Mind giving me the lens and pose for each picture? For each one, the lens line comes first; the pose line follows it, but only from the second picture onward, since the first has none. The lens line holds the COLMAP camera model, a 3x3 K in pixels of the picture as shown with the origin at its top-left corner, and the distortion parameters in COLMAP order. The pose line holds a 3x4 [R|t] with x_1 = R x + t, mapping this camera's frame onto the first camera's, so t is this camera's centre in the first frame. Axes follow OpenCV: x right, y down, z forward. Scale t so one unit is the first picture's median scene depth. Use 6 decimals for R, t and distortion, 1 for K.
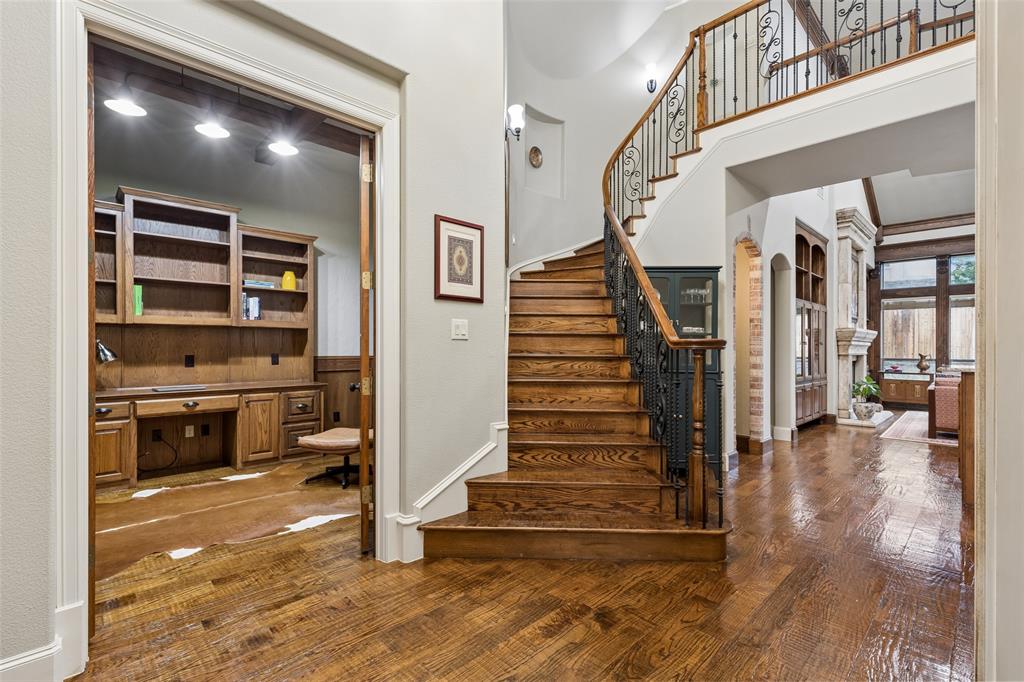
lens RADIAL K [[456.4, 0, 512.0], [0, 456.4, 341.0], [0, 0, 1]] dist [-0.002547, -0.000656]
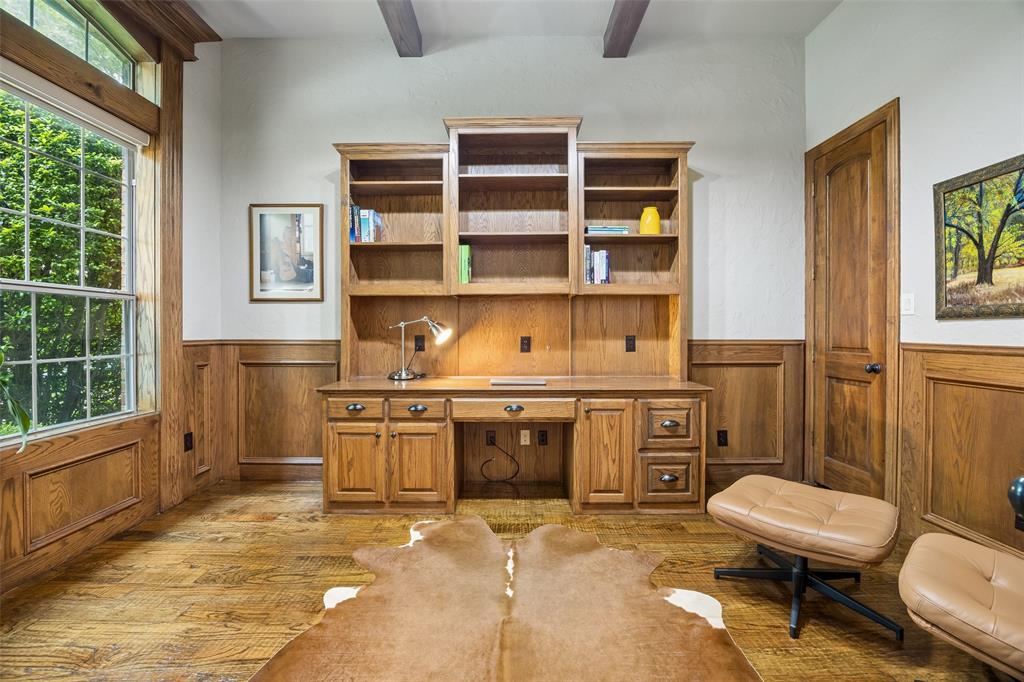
lens RADIAL K [[435.7, 0, 512.0], [0, 435.7, 341.0], [0, 0, 1]] dist [-0.002173, -0.000044]
pose [[0.720066, 0.016416, -0.693712, -0.218231], [0.010809, 0.999333, 0.034868, 0.013023], [0.693822, -0.032605, 0.719408, 0.455995]]
